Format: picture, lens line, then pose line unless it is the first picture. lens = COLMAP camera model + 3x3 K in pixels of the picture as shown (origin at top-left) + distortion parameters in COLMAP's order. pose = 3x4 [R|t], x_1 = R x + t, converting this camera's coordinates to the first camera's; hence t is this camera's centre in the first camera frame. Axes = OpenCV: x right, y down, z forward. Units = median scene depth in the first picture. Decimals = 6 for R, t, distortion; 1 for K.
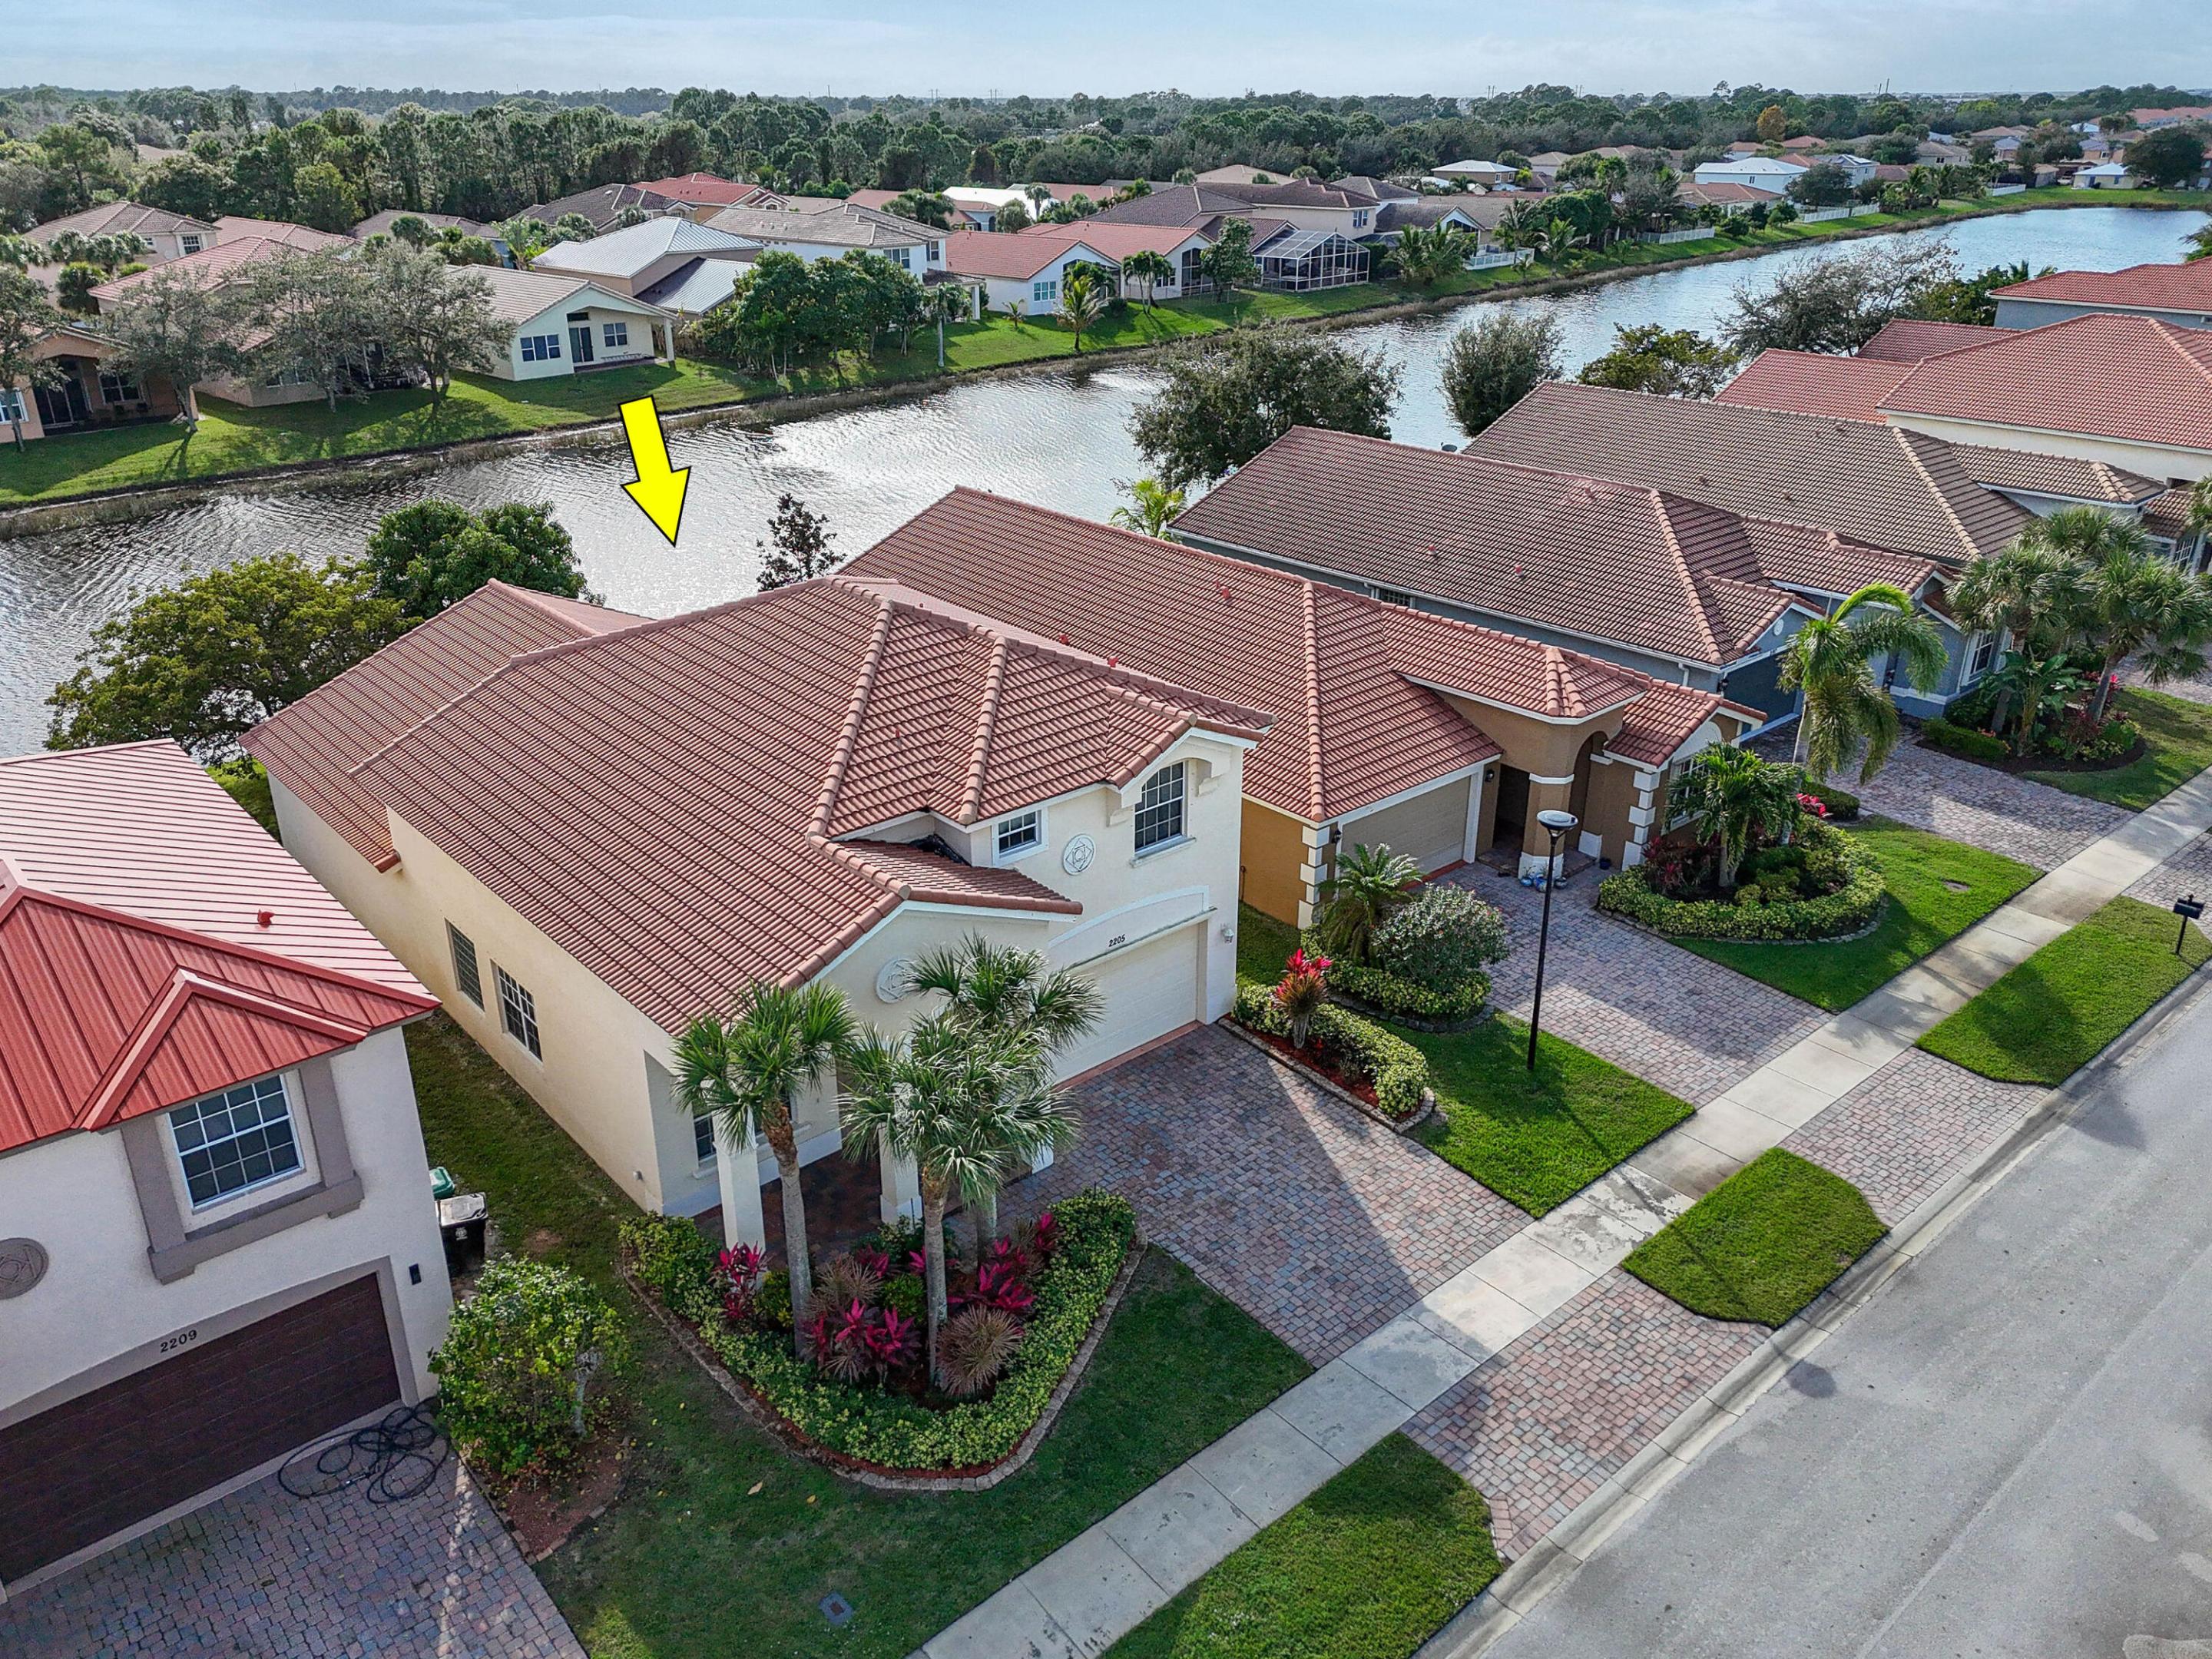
lens RADIAL K [[1638.4, 0, 1112.6], [0, 1638.4, 798.8], [0, 0, 1]] dist [0.067761, -0.041672]
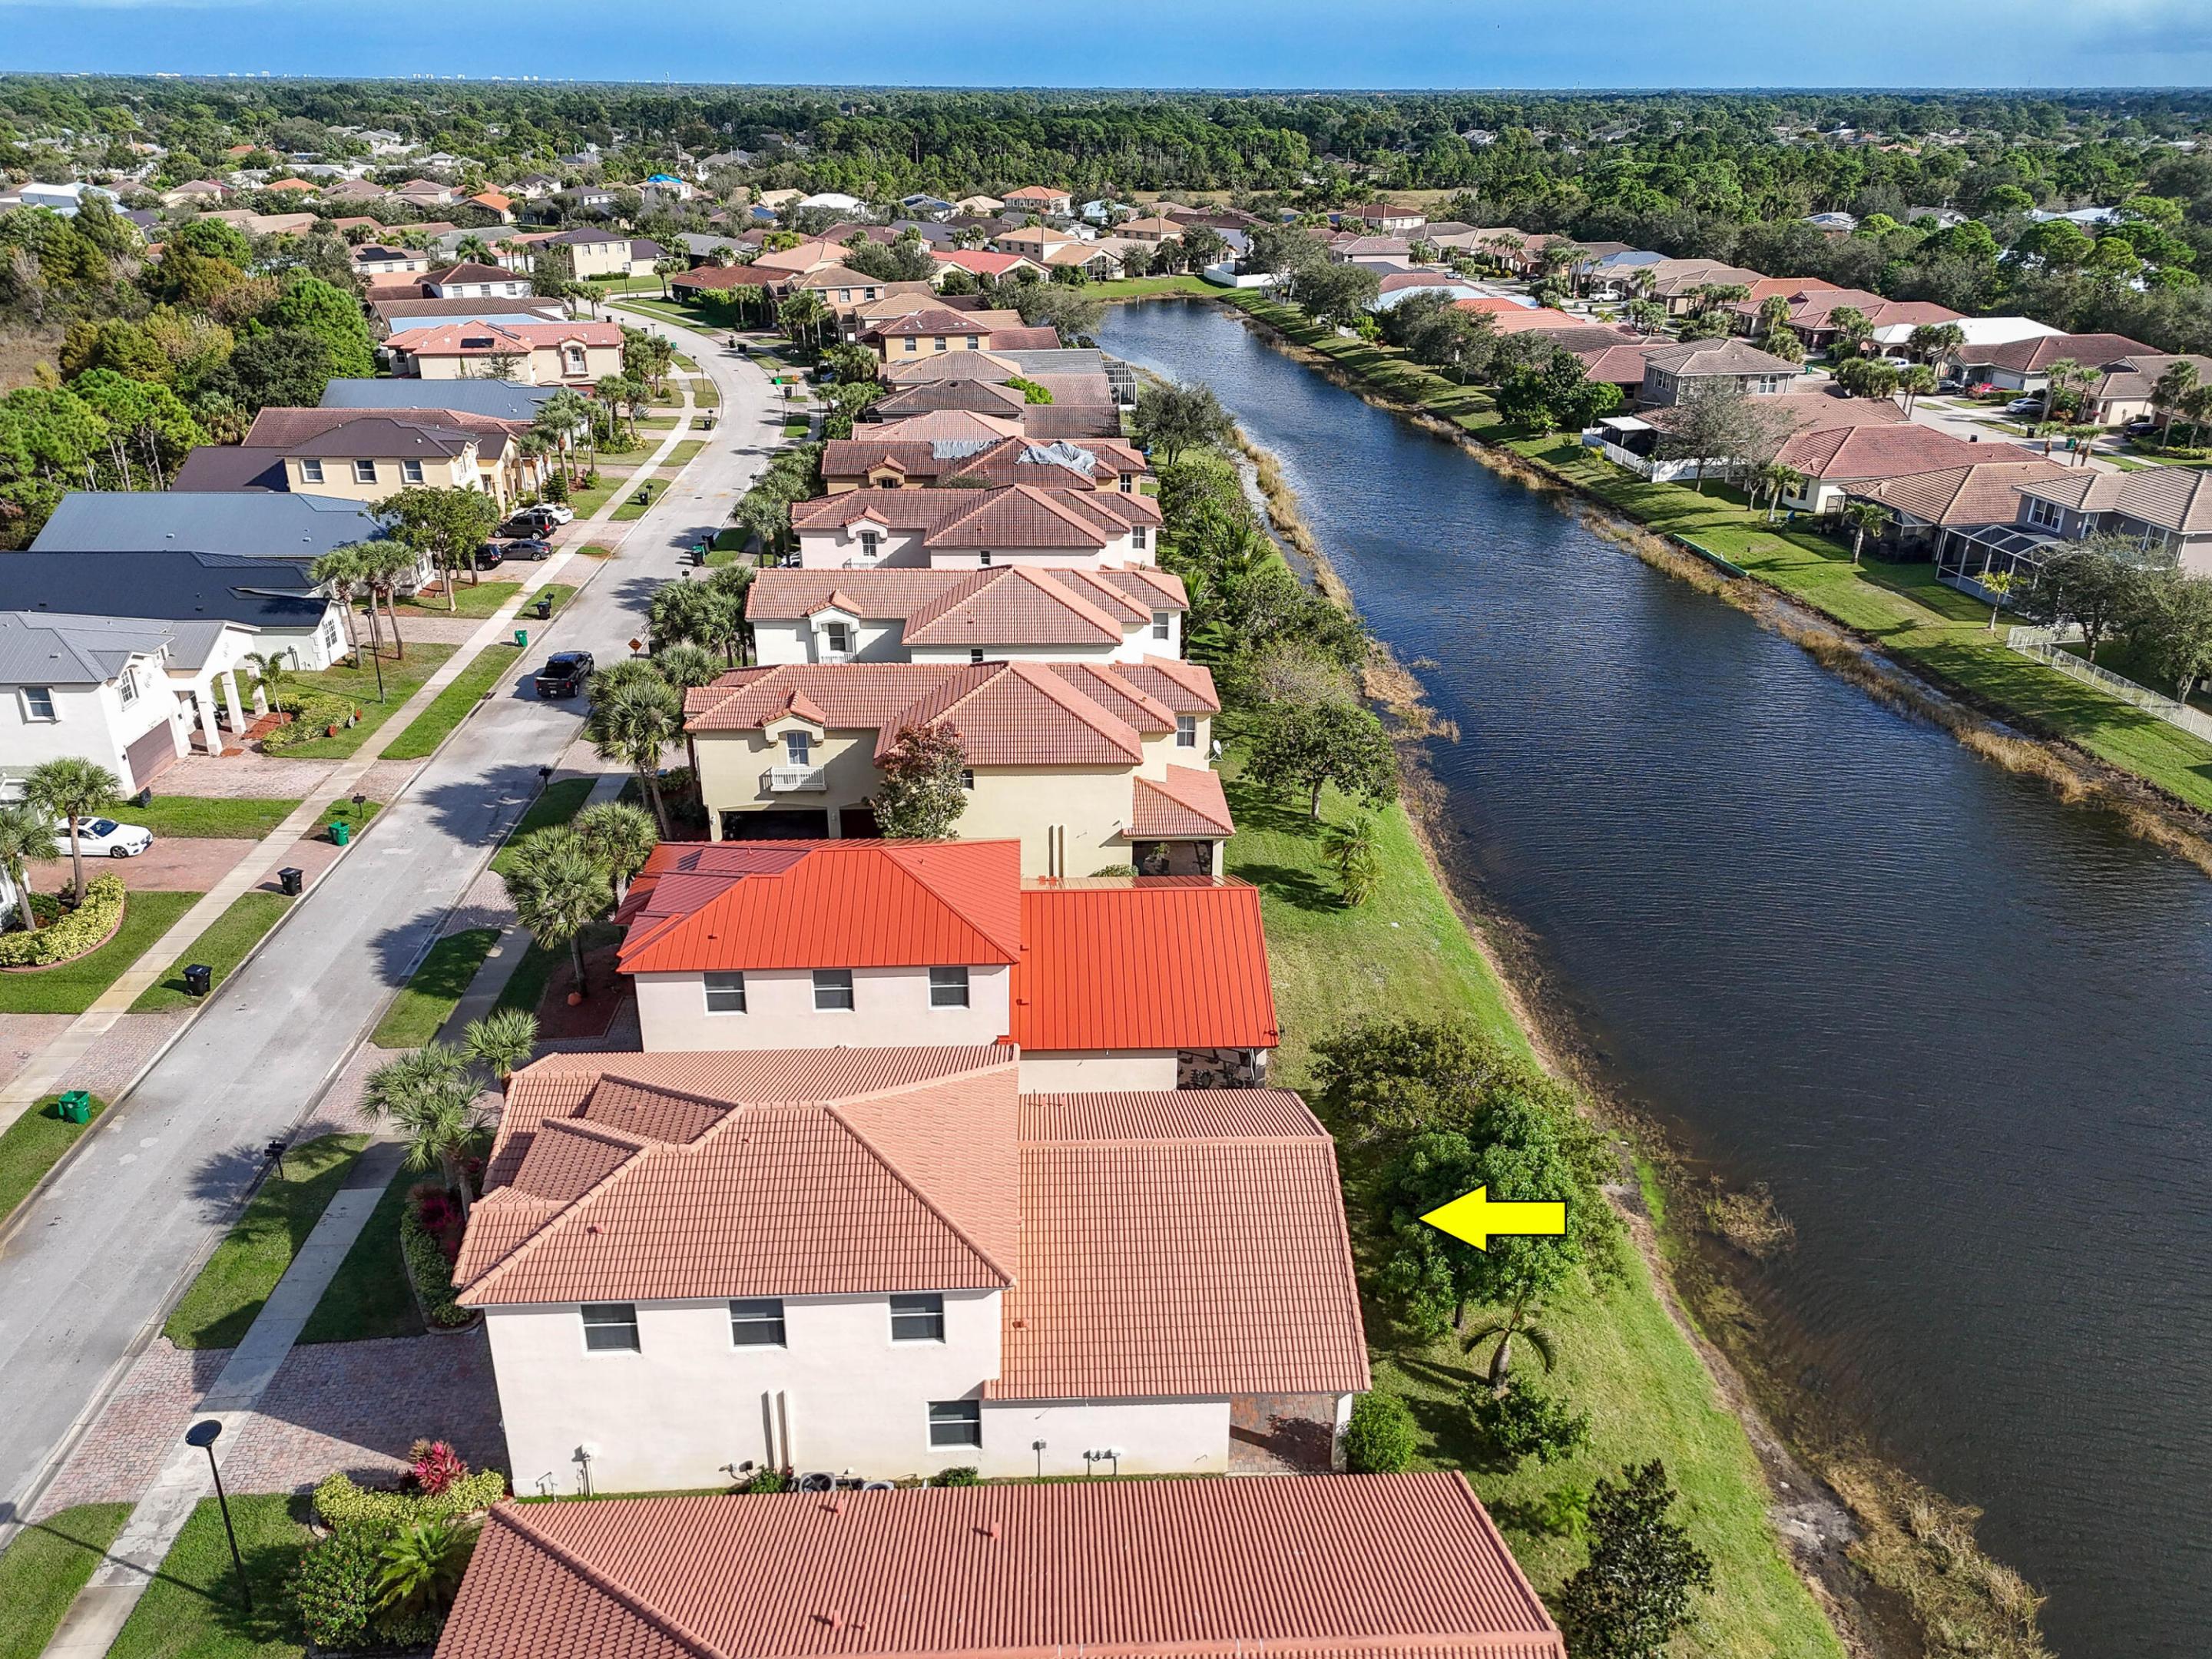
lens RADIAL K [[1650.3, 0, 1113.9], [0, 1650.3, 734.1], [0, 0, 1]] dist [0.079155, -0.059551]
pose [[-0.618981, 0.278577, -0.734342, 0.579307], [-0.313010, 0.770028, 0.555952, -1.181165], [0.720339, 0.573980, -0.389435, 1.539583]]
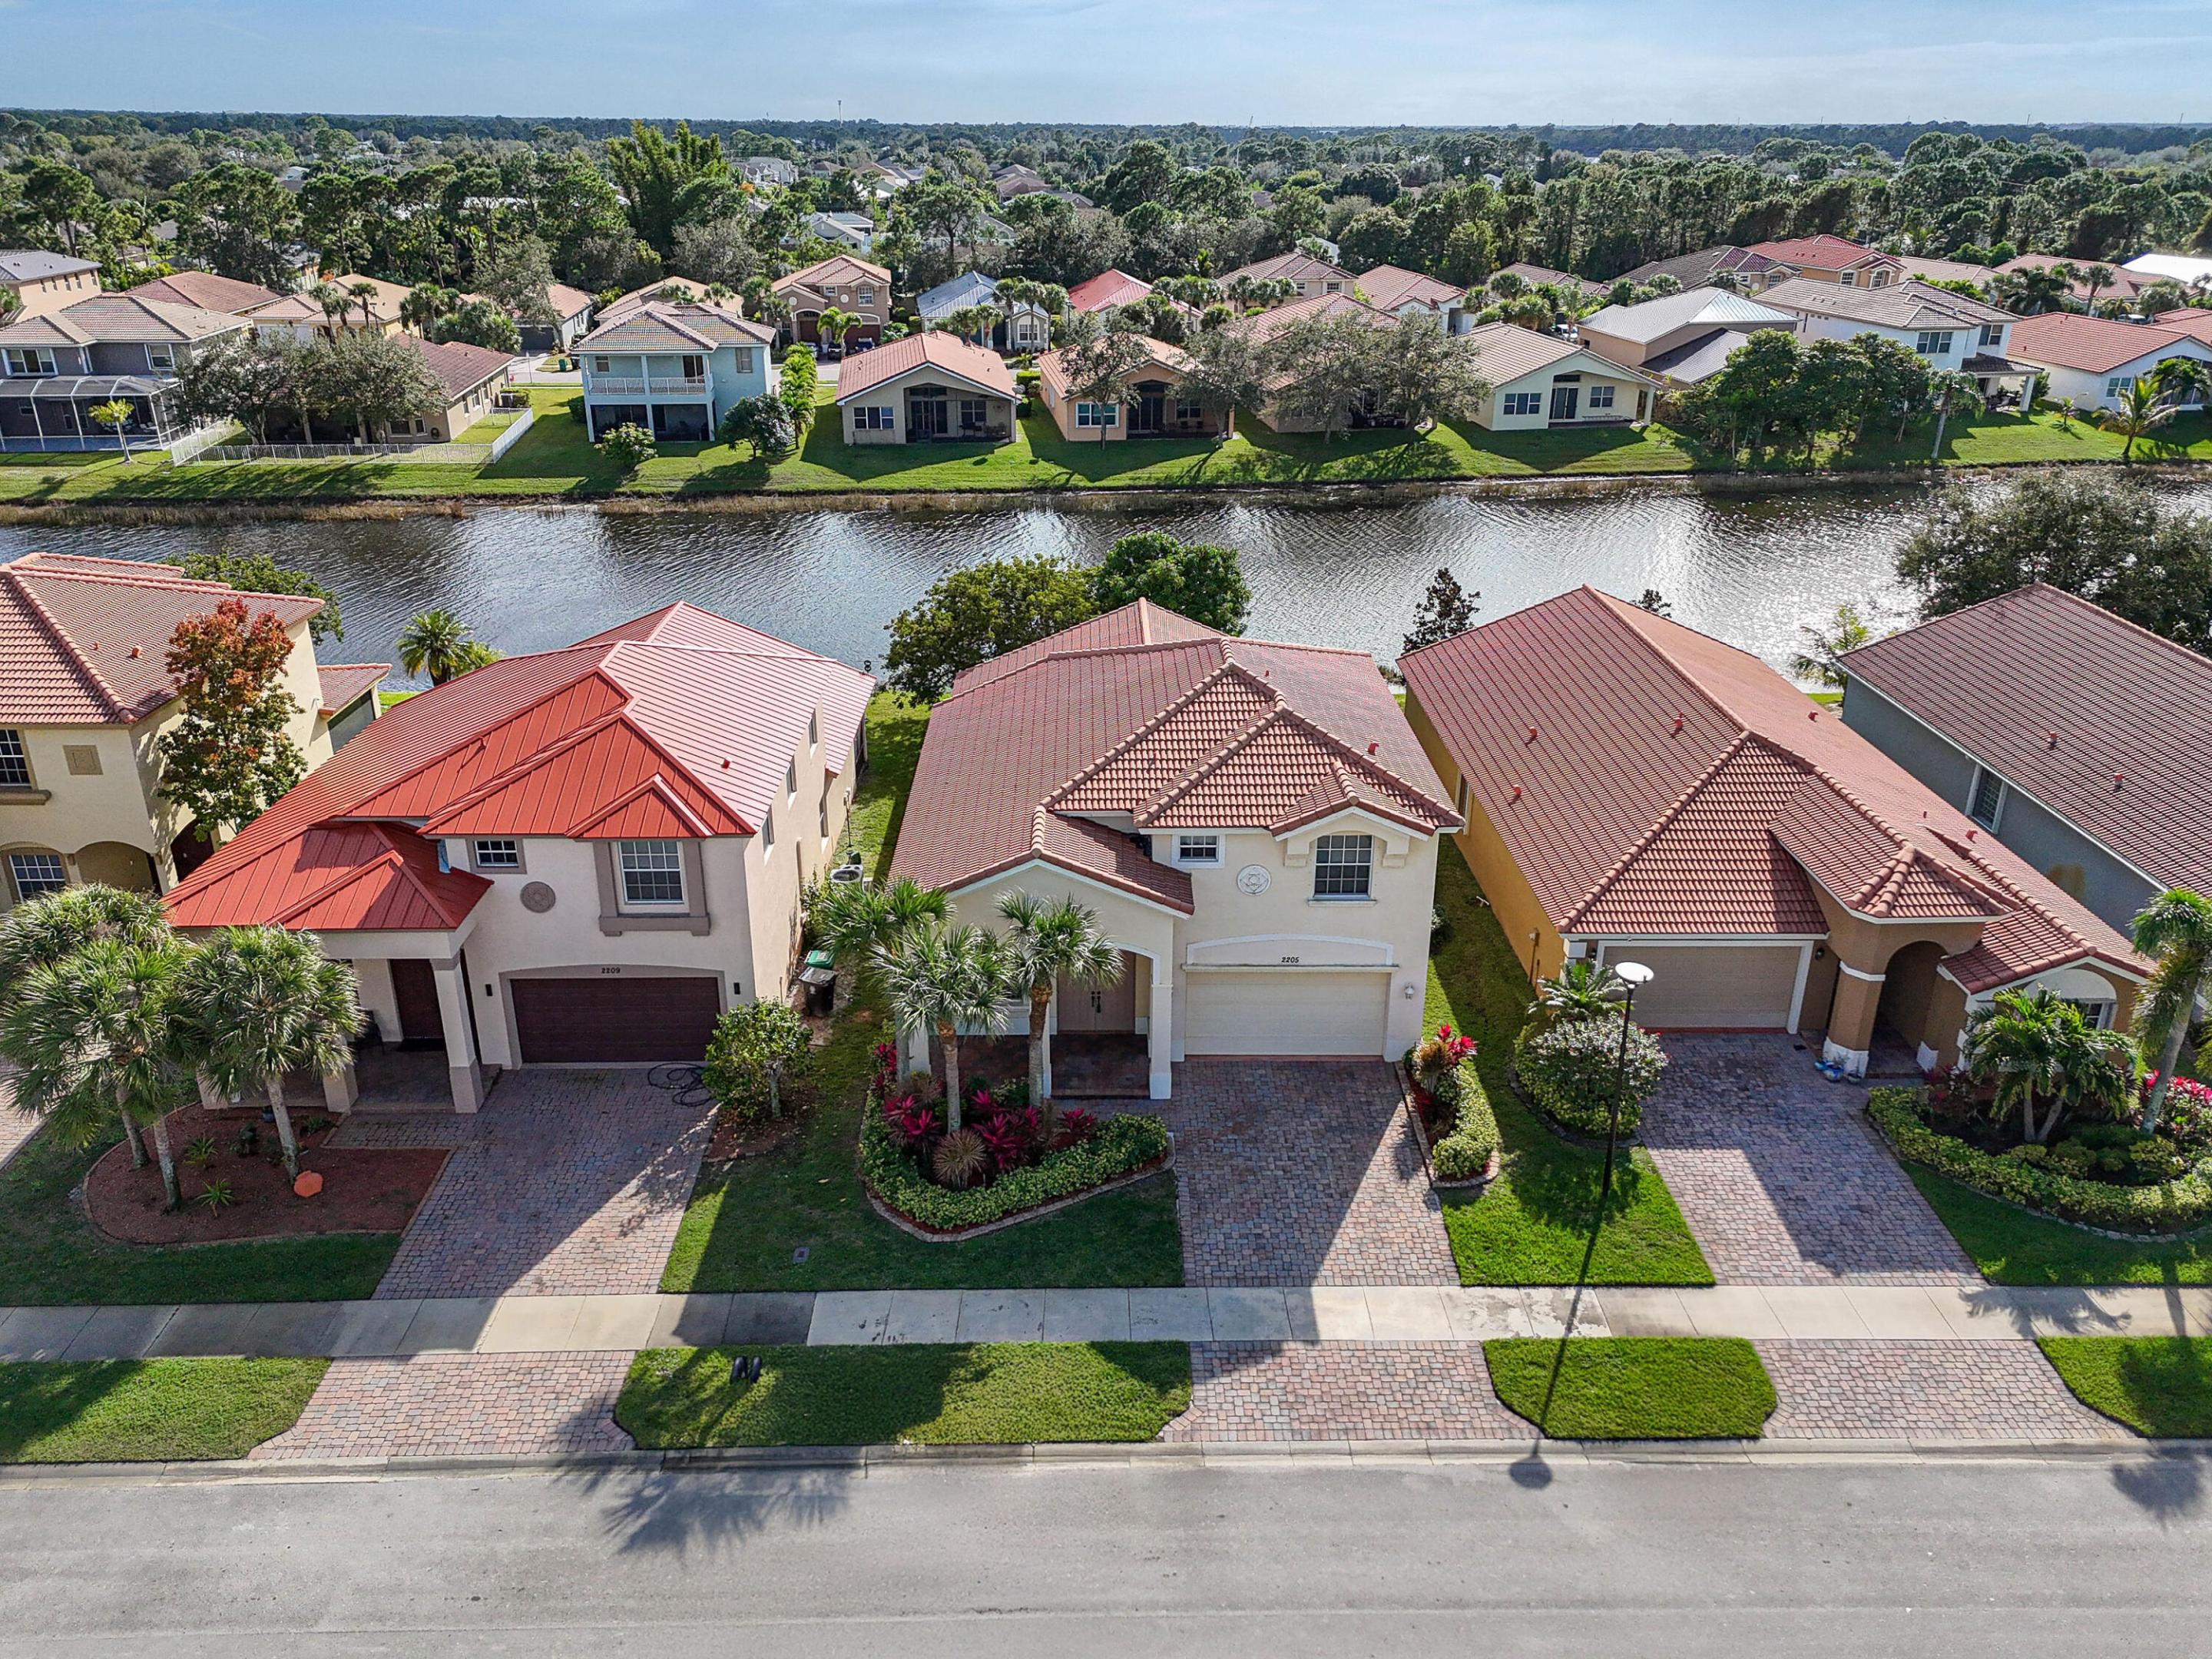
lens RADIAL K [[1640.6, 0, 1115.2], [0, 1640.6, 790.6], [0, 0, 1]] dist [0.065239, -0.053729]
pose [[0.766544, 0.242978, -0.594452, 0.583516], [-0.254775, 0.964759, 0.065807, -0.082533], [0.589492, 0.101008, 0.801434, -0.095100]]
